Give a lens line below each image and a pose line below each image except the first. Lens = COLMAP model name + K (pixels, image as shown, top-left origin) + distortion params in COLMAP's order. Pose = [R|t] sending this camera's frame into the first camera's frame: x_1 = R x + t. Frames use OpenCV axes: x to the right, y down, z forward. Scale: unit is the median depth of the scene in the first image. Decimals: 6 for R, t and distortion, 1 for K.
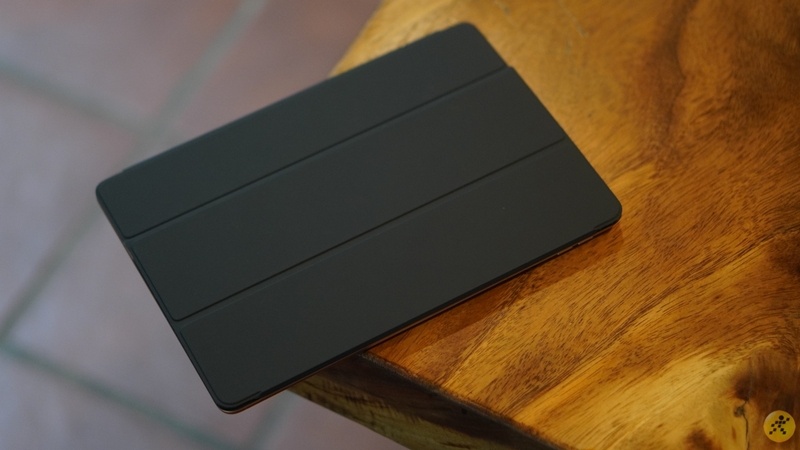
lens RADIAL K [[1807.0, 0, 400.0], [0, 1807.0, 225.0], [0, 0, 1]] dist [0.191198, 0.291490]
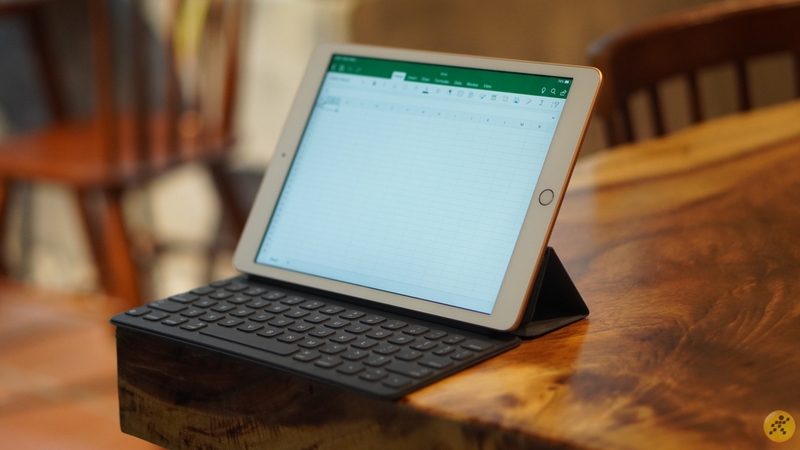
lens RADIAL K [[1807.0, 0, 400.0], [0, 1807.0, 225.0], [0, 0, 1]] dist [0.191198, 0.291490]
pose [[0.973284, 0.044690, -0.225215, 0.320588], [-0.178557, 0.763972, -0.620052, 0.676781], [0.144348, 0.643700, 0.751541, 0.117389]]
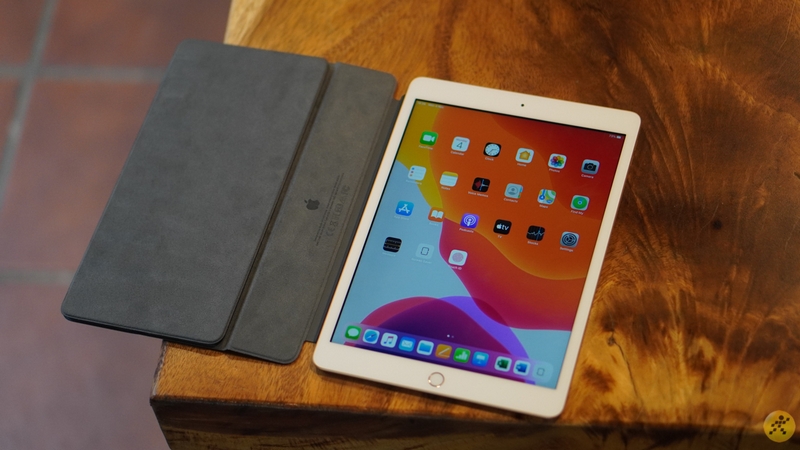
lens RADIAL K [[1807.0, 0, 400.0], [0, 1807.0, 225.0], [0, 0, 1]] dist [0.191198, 0.291490]
pose [[0.923290, -0.354313, 0.148318, -0.106549], [0.351375, 0.935081, 0.046460, -0.082111], [-0.155151, 0.009219, 0.987848, -0.227660]]
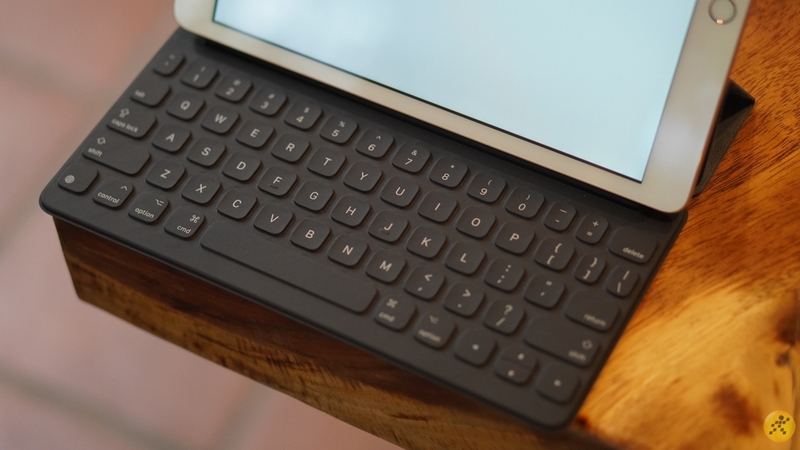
lens RADIAL K [[1807.0, 0, 400.0], [0, 1807.0, 225.0], [0, 0, 1]] dist [0.191198, 0.291490]
pose [[0.999488, -0.023858, -0.021312, 0.045139], [0.023483, 0.999568, -0.017663, 0.054491], [0.021724, 0.017153, 0.999617, 0.240743]]
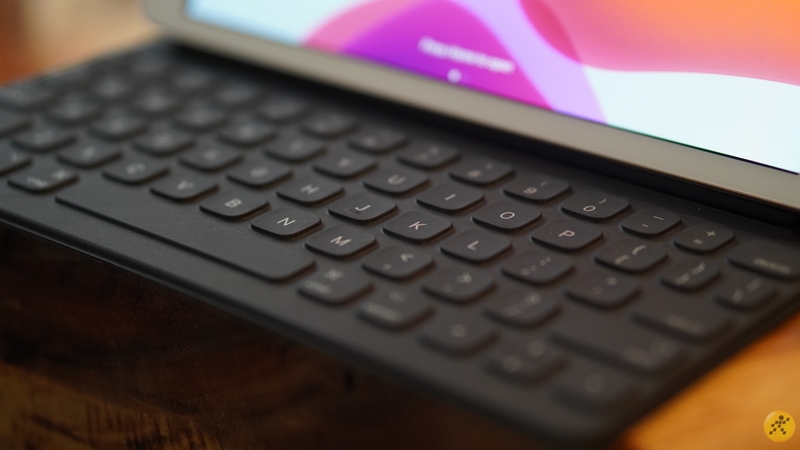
lens RADIAL K [[1877.1, 0, 400.0], [0, 1877.1, 225.0], [0, 0, 1]] dist [0.399402, 0.106701]
pose [[0.981264, 0.089156, -0.170798, 0.114390], [-0.162969, 0.856943, -0.488968, 0.274663], [0.102770, 0.507641, 0.855417, 0.594549]]
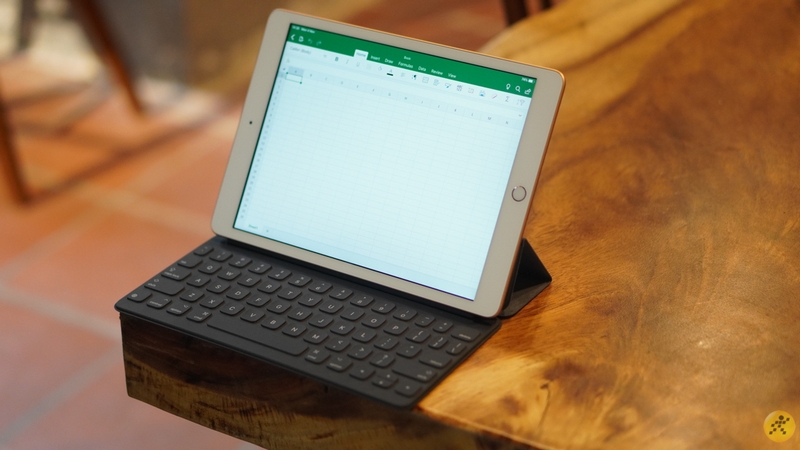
lens RADIAL K [[1807.0, 0, 400.0], [0, 1807.0, 225.0], [0, 0, 1]] dist [0.191198, 0.291490]
pose [[0.996818, 0.029539, -0.074035, 0.168708], [-0.058721, 0.900226, -0.431444, 0.516374], [0.053903, 0.434419, 0.899097, -0.150120]]
